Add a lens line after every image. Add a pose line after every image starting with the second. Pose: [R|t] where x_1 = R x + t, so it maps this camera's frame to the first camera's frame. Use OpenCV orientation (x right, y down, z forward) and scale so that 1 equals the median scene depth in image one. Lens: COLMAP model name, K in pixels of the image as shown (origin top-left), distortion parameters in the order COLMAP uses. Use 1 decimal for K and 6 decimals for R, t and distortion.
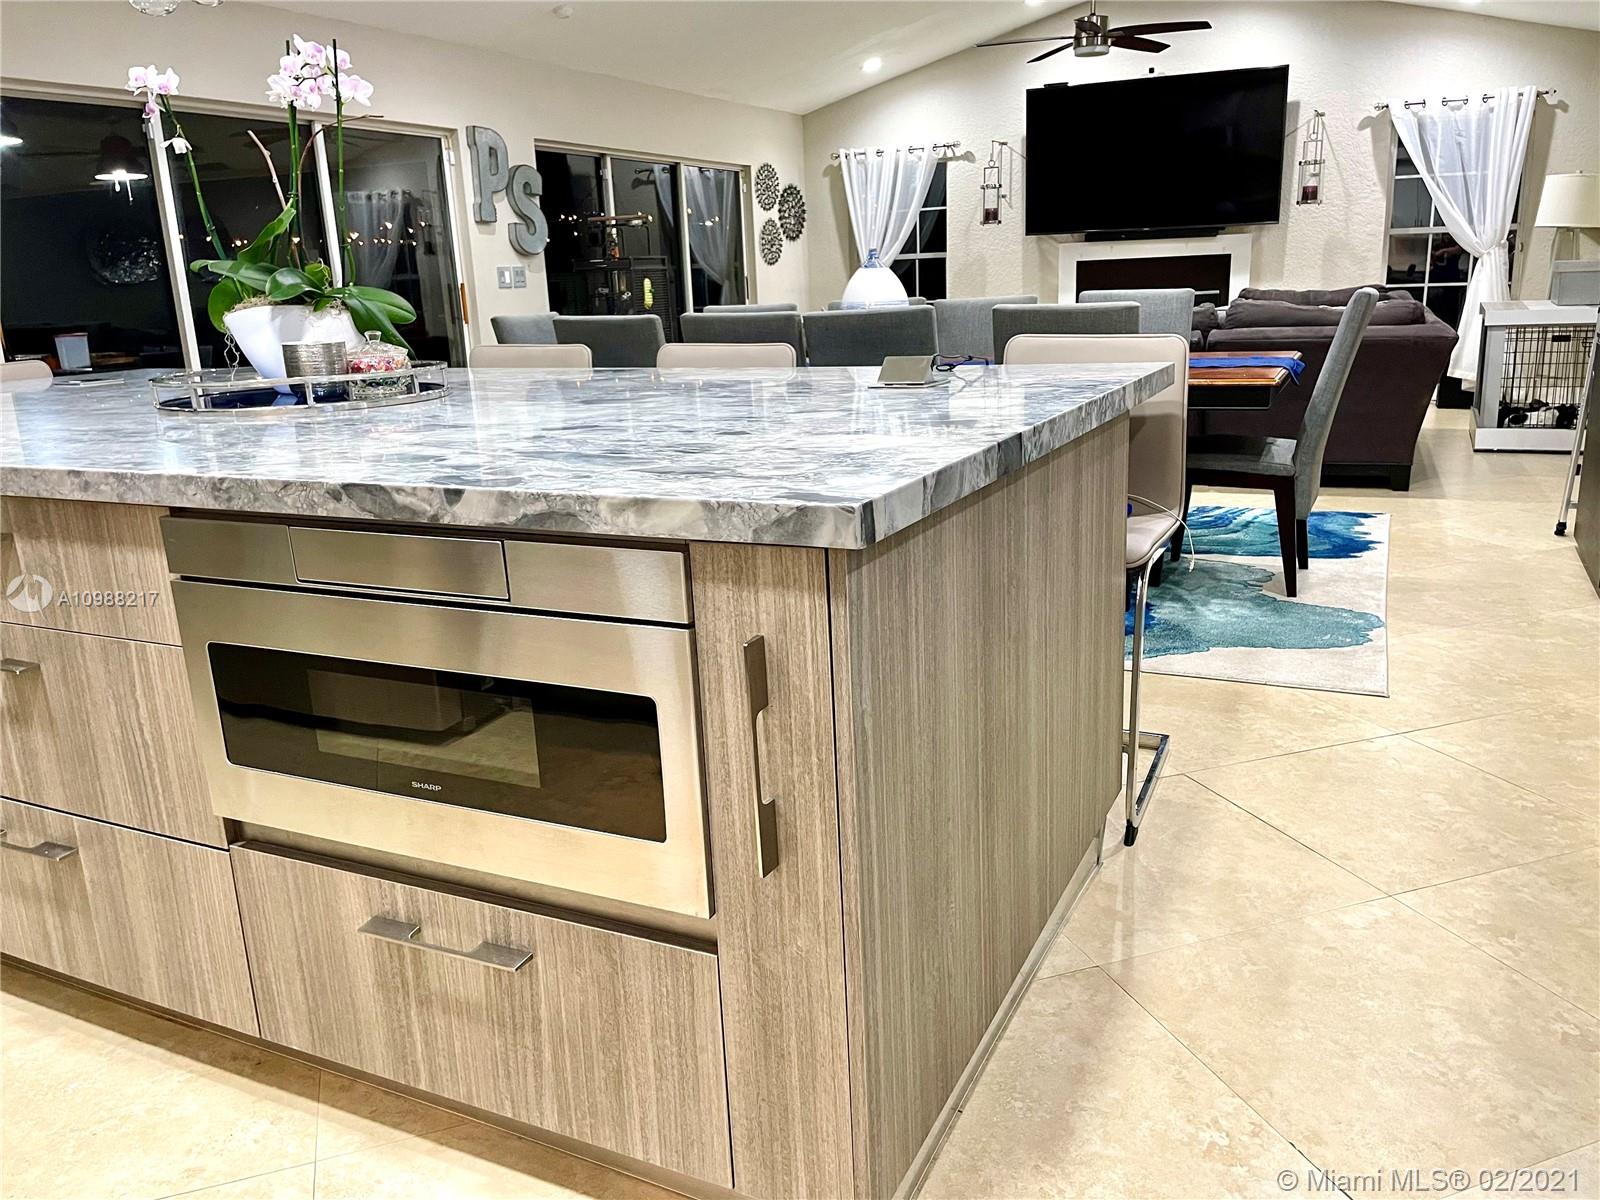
lens RADIAL K [[1203.5, 0, 800.0], [0, 1203.5, 600.0], [0, 0, 1]] dist [0.042661, -0.003590]
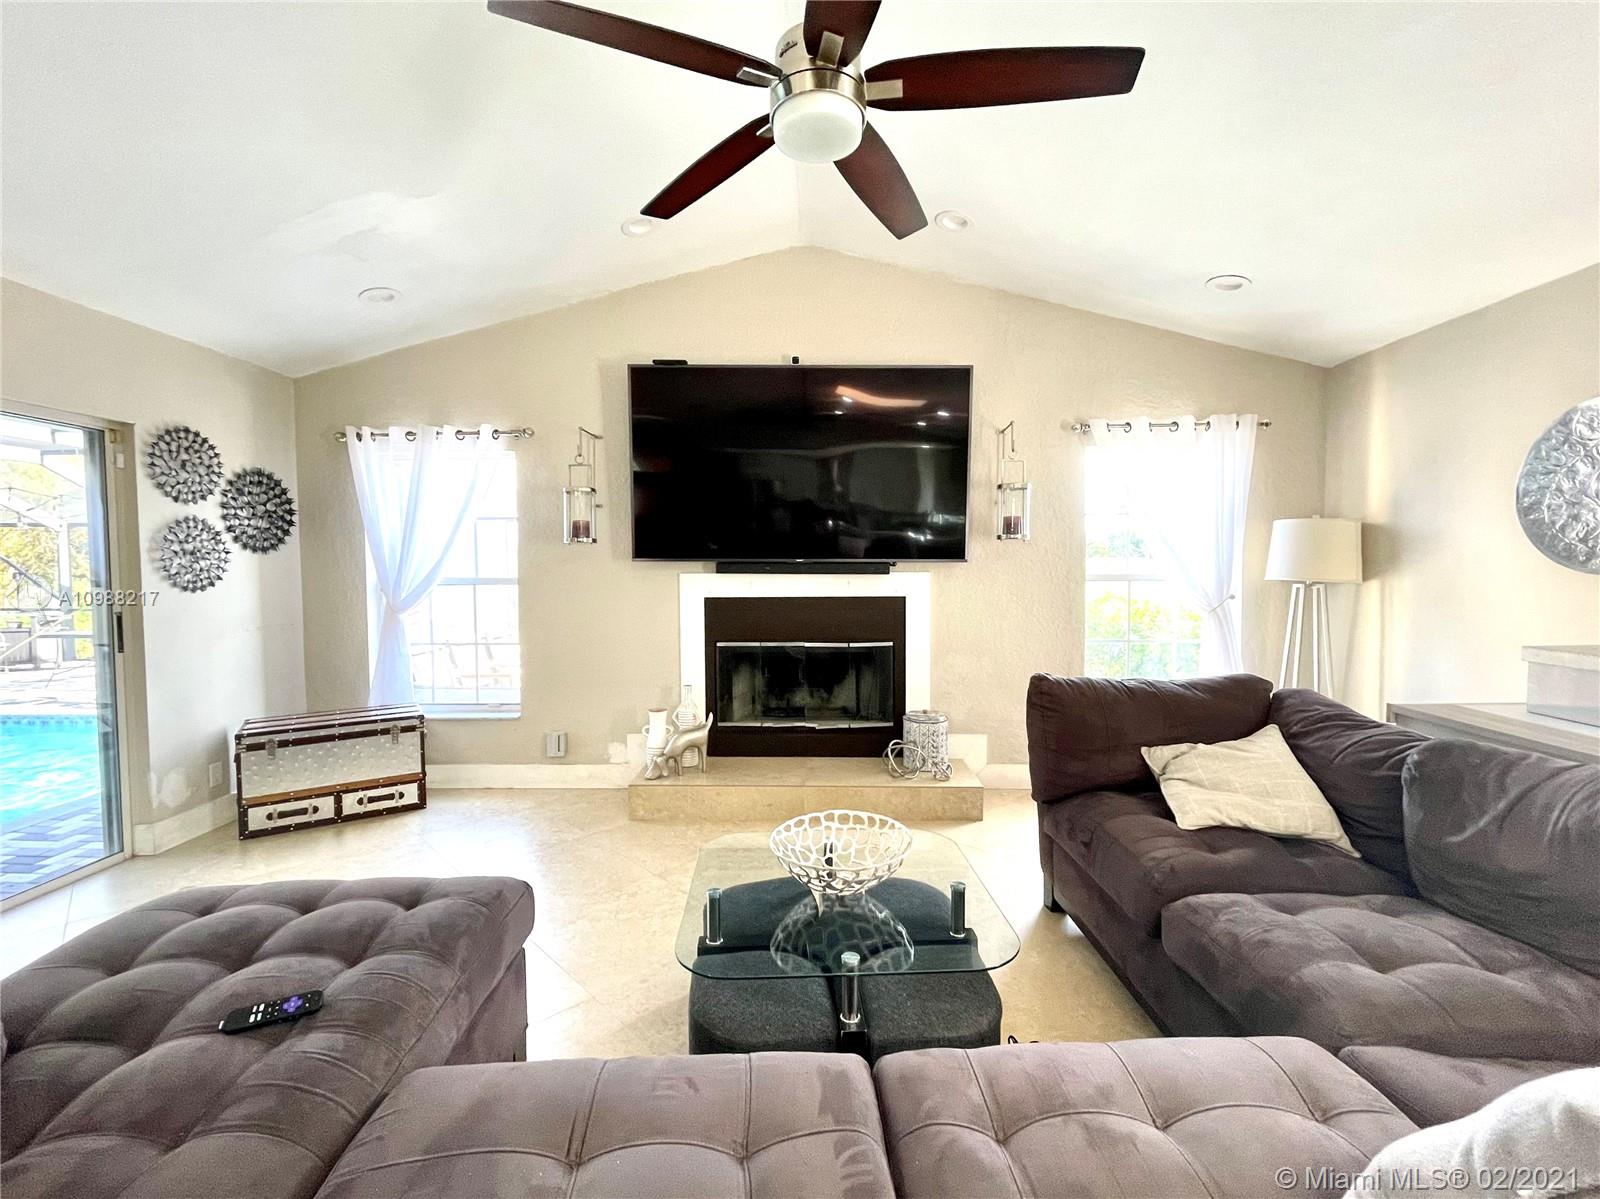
lens RADIAL K [[694.1, 0, 797.0], [0, 694.1, 592.1], [0, 0, 1]] dist [-0.001418, -0.000193]
pose [[0.909508, 0.019515, 0.415227, 0.106234], [0.080514, 0.971710, -0.222028, -0.186314], [-0.407813, 0.235368, 0.882208, 0.608701]]
